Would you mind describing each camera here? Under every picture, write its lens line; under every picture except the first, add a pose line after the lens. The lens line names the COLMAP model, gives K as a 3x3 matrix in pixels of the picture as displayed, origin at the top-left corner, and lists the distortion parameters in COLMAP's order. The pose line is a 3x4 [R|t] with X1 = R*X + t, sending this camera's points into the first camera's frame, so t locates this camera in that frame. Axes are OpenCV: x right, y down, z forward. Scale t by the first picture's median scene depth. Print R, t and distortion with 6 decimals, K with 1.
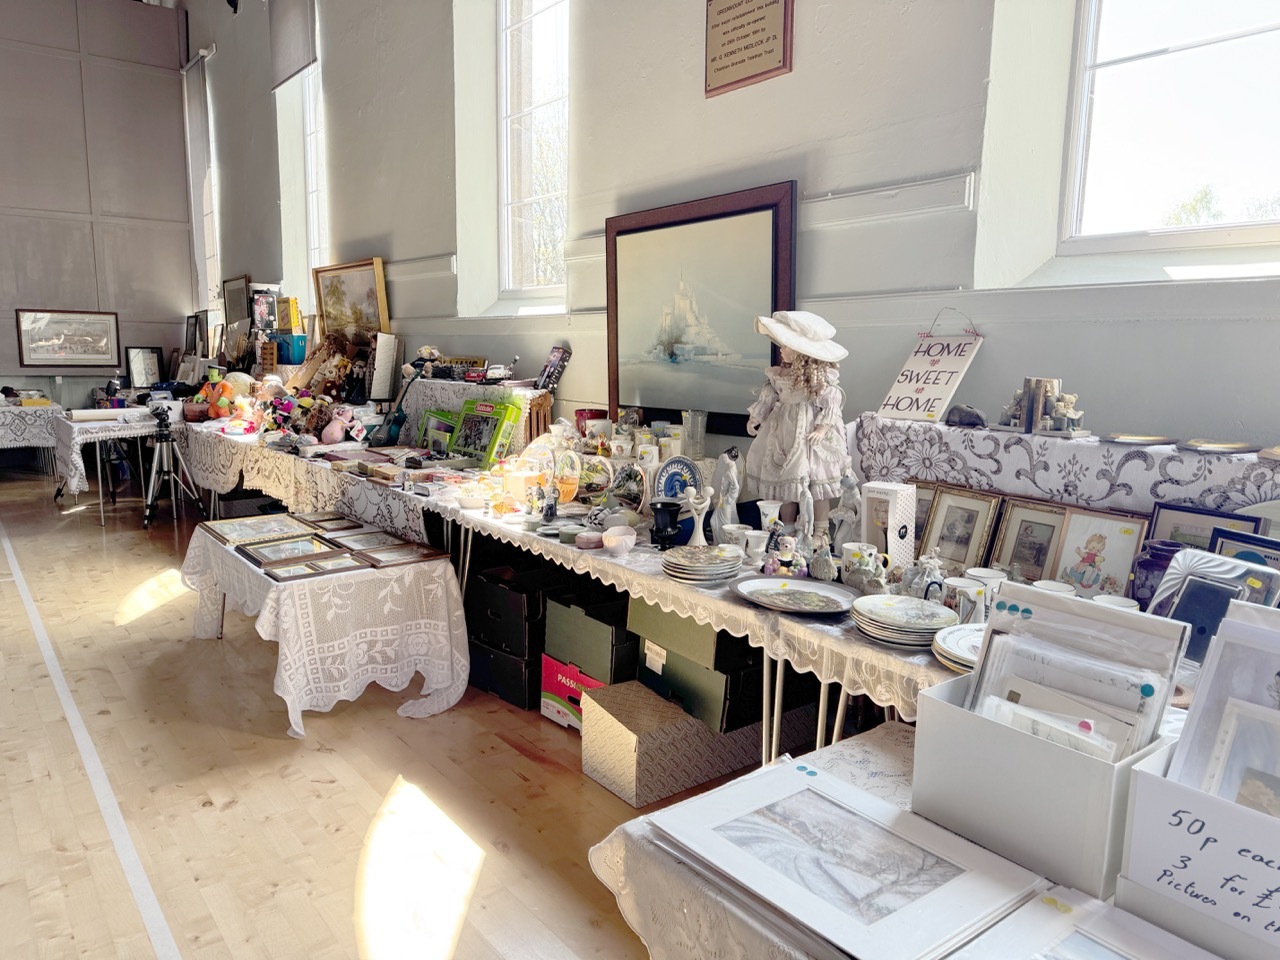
lens RADIAL K [[904.6, 0, 640.0], [0, 904.6, 480.0], [0, 0, 1]] dist [0.092978, -0.113364]
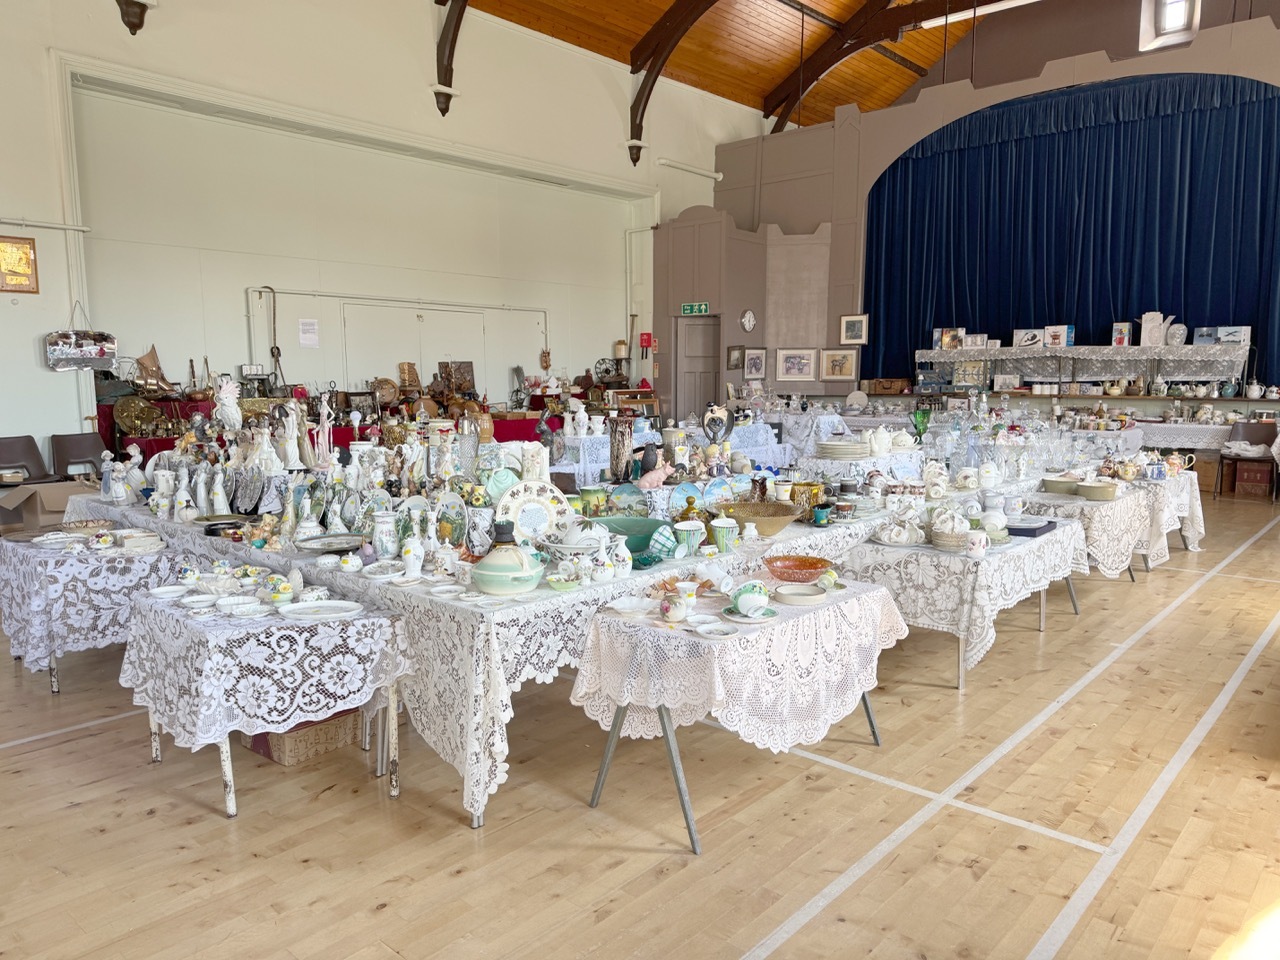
lens RADIAL K [[904.6, 0, 640.0], [0, 904.6, 480.0], [0, 0, 1]] dist [0.092978, -0.113364]
pose [[0.187802, 0.105315, -0.976544, 0.458081], [-0.138147, 0.987184, 0.079895, 0.012464], [0.972443, 0.119902, 0.199945, 0.007389]]
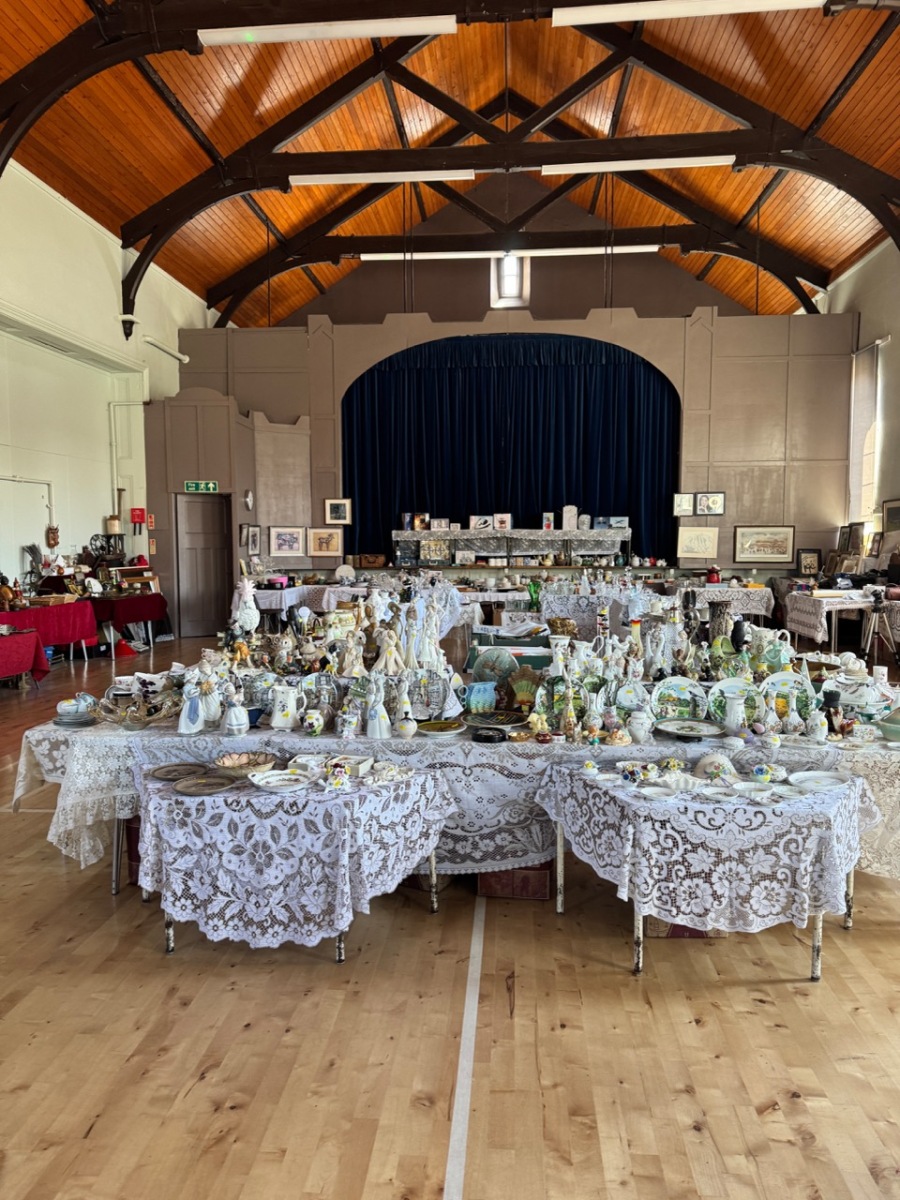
lens RADIAL K [[848.0, 0, 450.0], [0, 848.0, 600.0], [0, 0, 1]] dist [0.092978, -0.113364]
pose [[0.734669, 0.035554, -0.677494, -0.163708], [-0.086318, 0.995409, -0.041365, 0.143549], [0.672912, 0.088869, 0.734365, -1.318574]]
